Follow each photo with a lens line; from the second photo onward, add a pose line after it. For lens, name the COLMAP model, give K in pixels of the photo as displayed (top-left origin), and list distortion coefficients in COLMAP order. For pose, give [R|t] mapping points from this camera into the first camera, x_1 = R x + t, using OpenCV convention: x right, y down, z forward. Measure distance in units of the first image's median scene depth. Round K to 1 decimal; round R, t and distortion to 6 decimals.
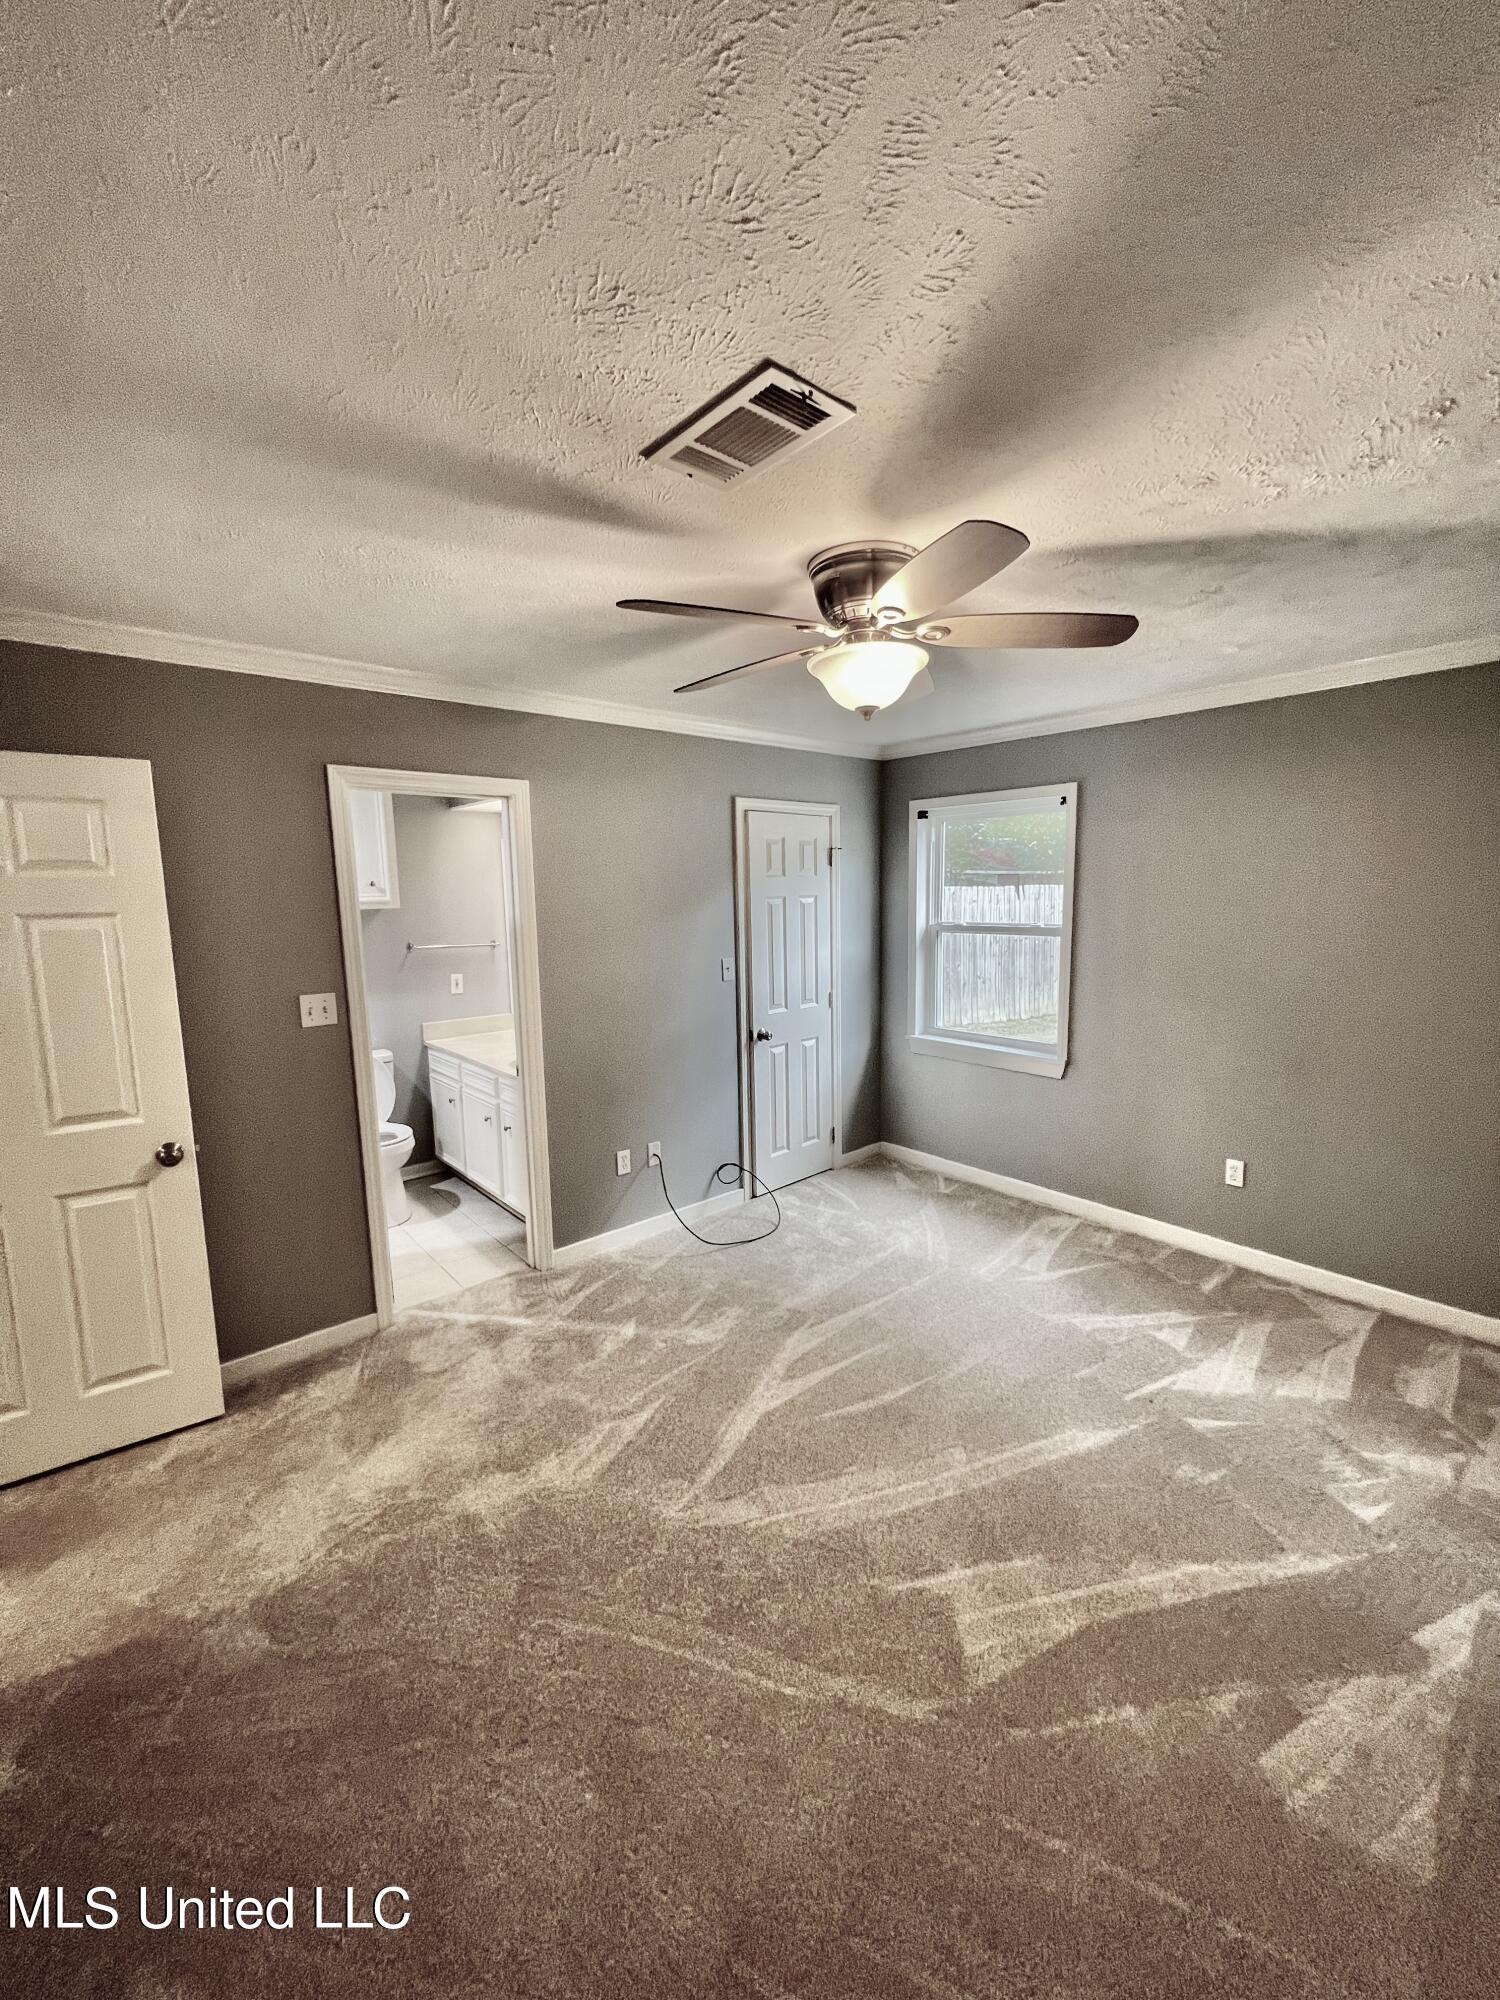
lens RADIAL K [[799.3, 0, 758.2], [0, 799.3, 999.8], [0, 0, 1]] dist [-0.001284, 0.000607]
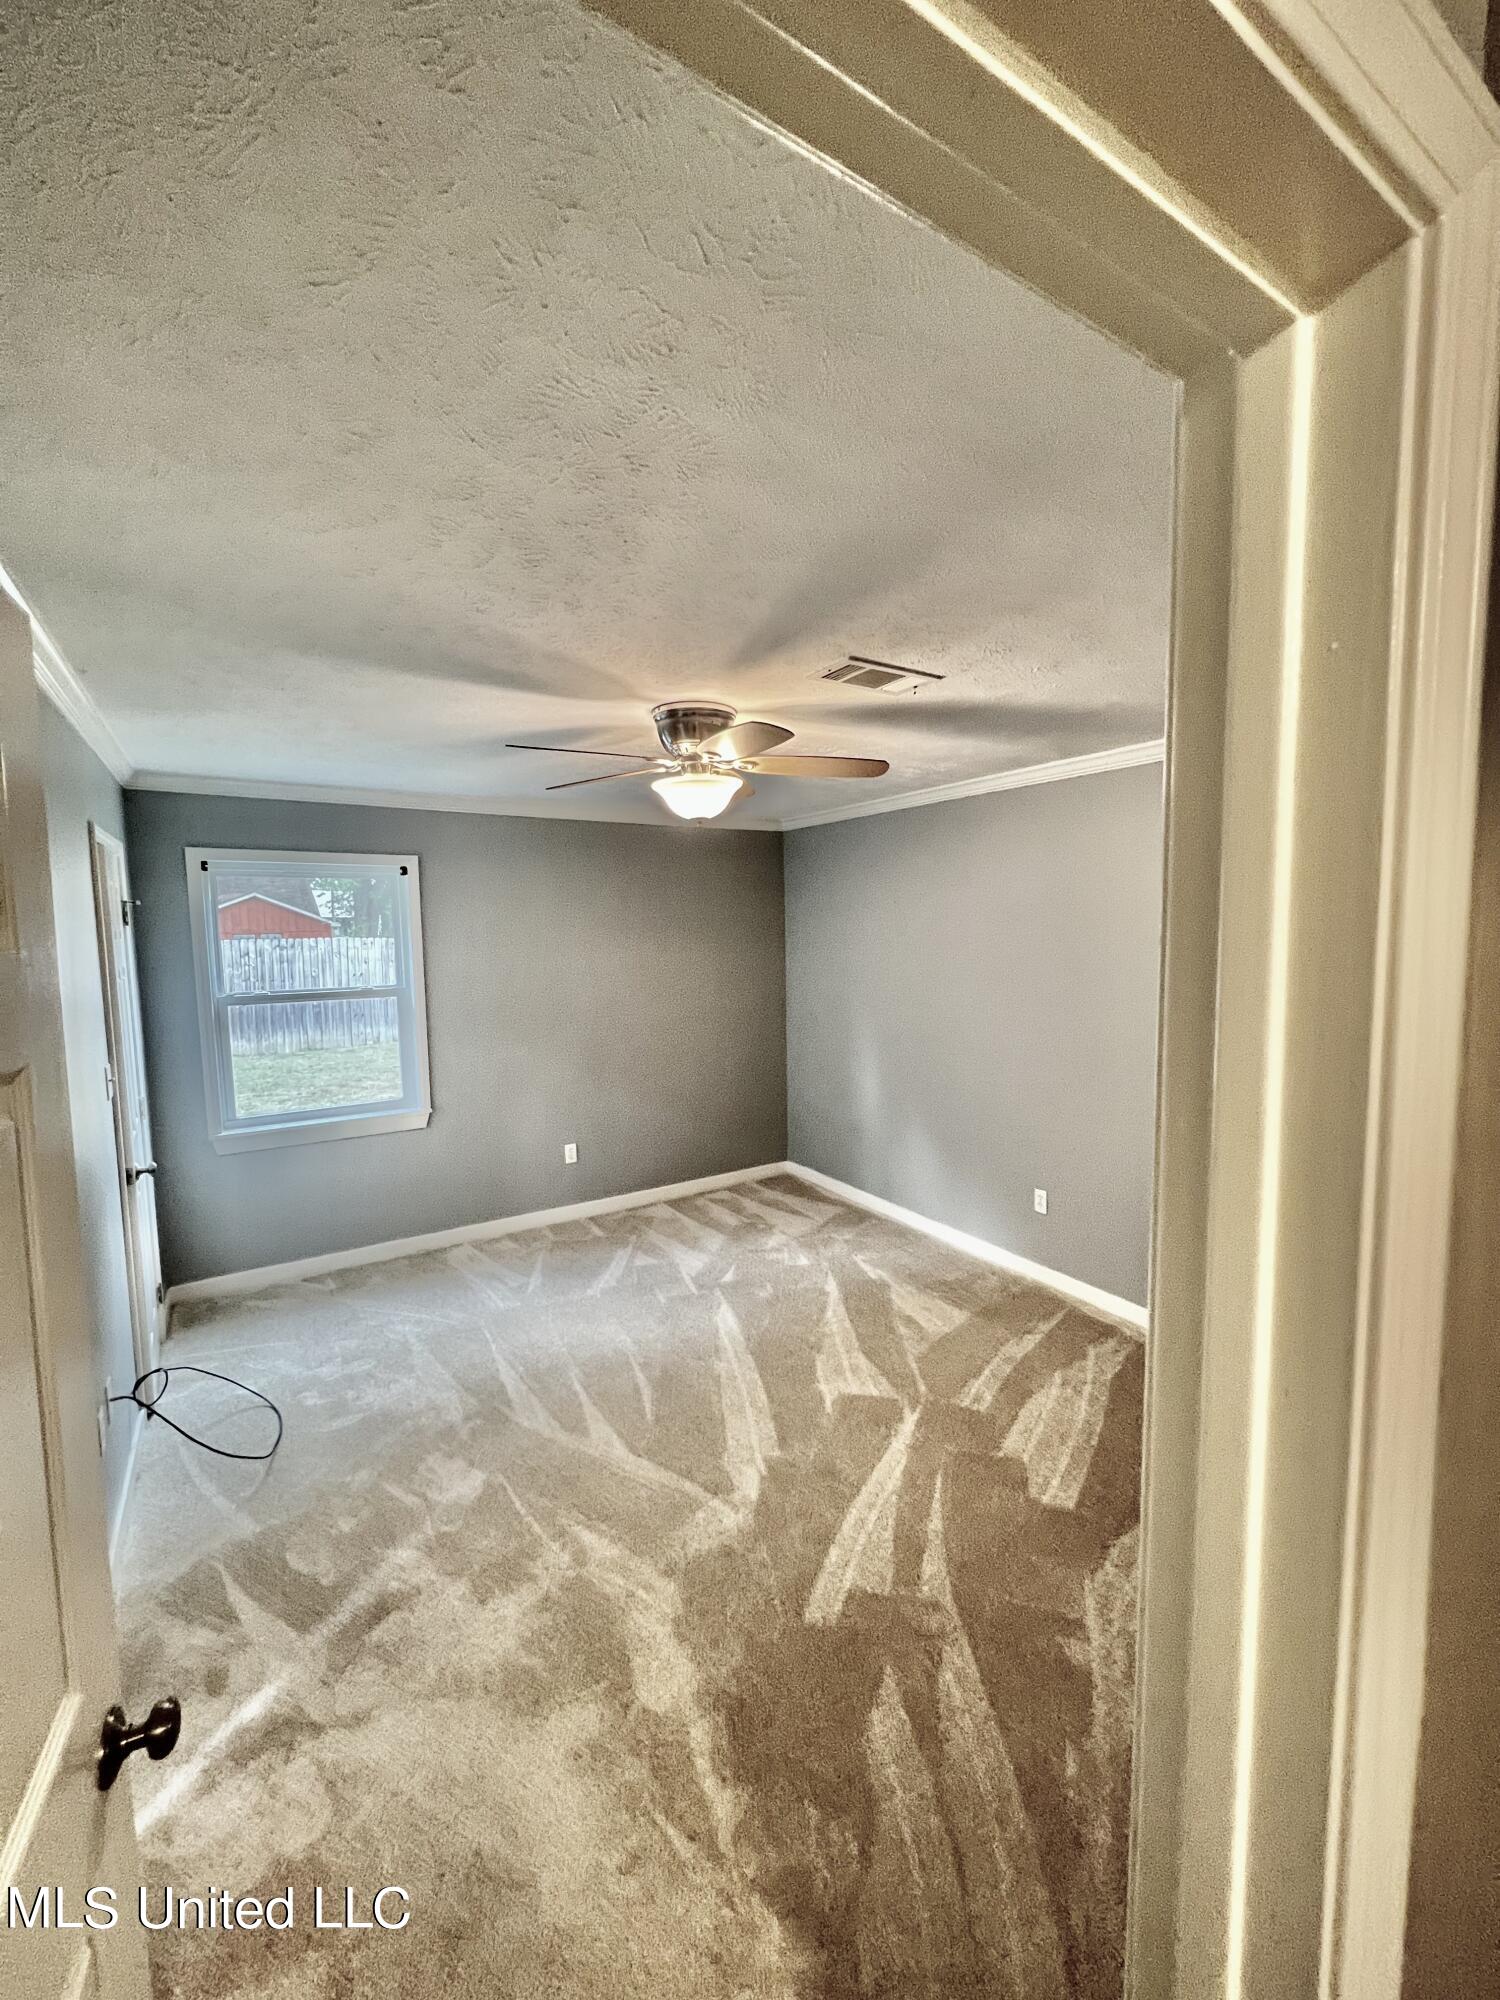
lens RADIAL K [[799.3, 0, 754.3], [0, 799.3, 999.1], [0, 0, 1]] dist [-0.001284, 0.000607]
pose [[0.149534, -0.073300, 0.986036, -0.821935], [0.147009, 0.987812, 0.051138, -0.083514], [-0.977767, 0.137309, 0.158487, 0.511653]]
